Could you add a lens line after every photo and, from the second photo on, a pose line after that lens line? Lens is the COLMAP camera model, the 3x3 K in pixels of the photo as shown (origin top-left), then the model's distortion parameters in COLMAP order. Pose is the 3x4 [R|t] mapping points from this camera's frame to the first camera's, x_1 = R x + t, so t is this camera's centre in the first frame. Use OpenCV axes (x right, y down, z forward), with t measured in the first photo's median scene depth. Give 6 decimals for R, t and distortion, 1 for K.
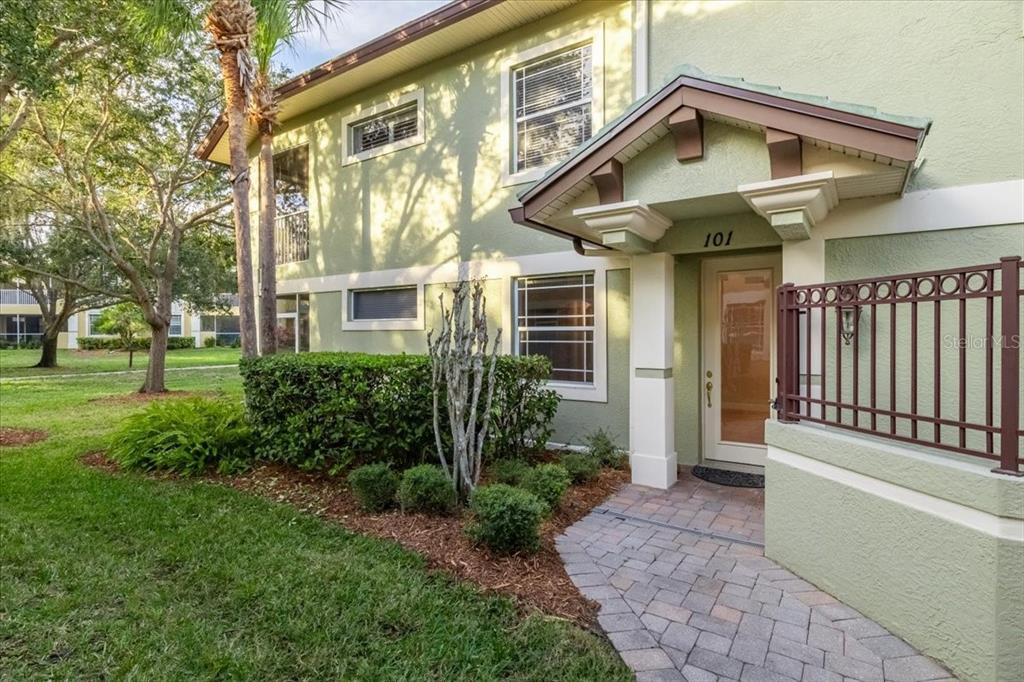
lens RADIAL K [[482.9, 0, 510.5], [0, 482.9, 335.2], [0, 0, 1]] dist [-0.000715, -0.000629]
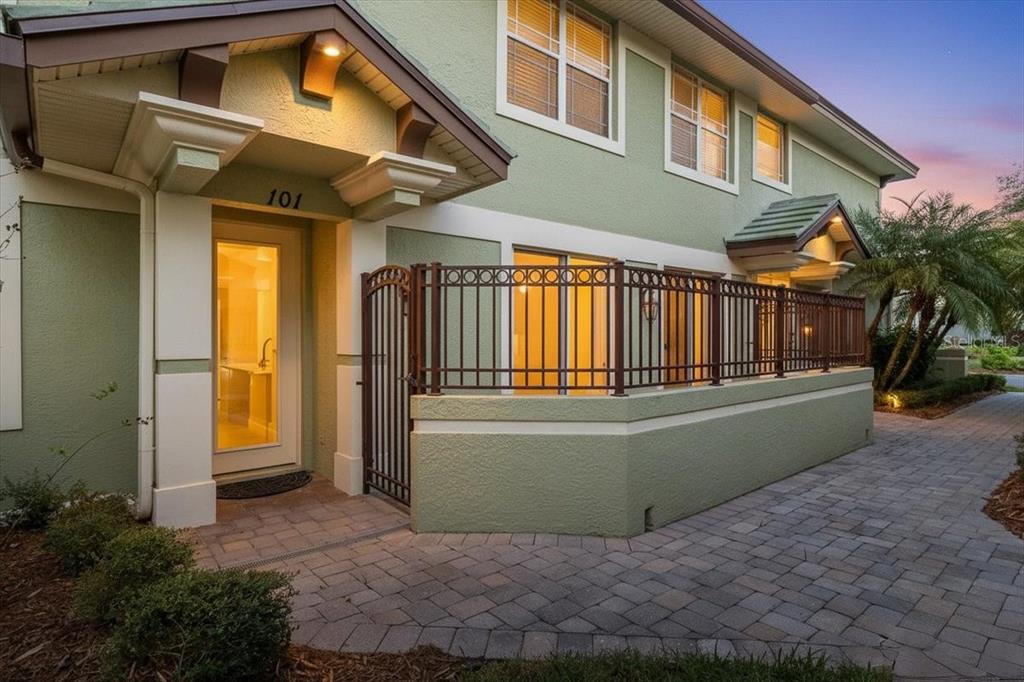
lens RADIAL K [[535.1, 0, 512.0], [0, 535.1, 331.8], [0, 0, 1]] dist [-0.000854, 0.000101]
pose [[0.290899, 0.004925, 0.956741, -0.534847], [-0.001282, 0.999988, -0.004758, 0.054833], [-0.956753, 0.000158, 0.290902, 0.557490]]
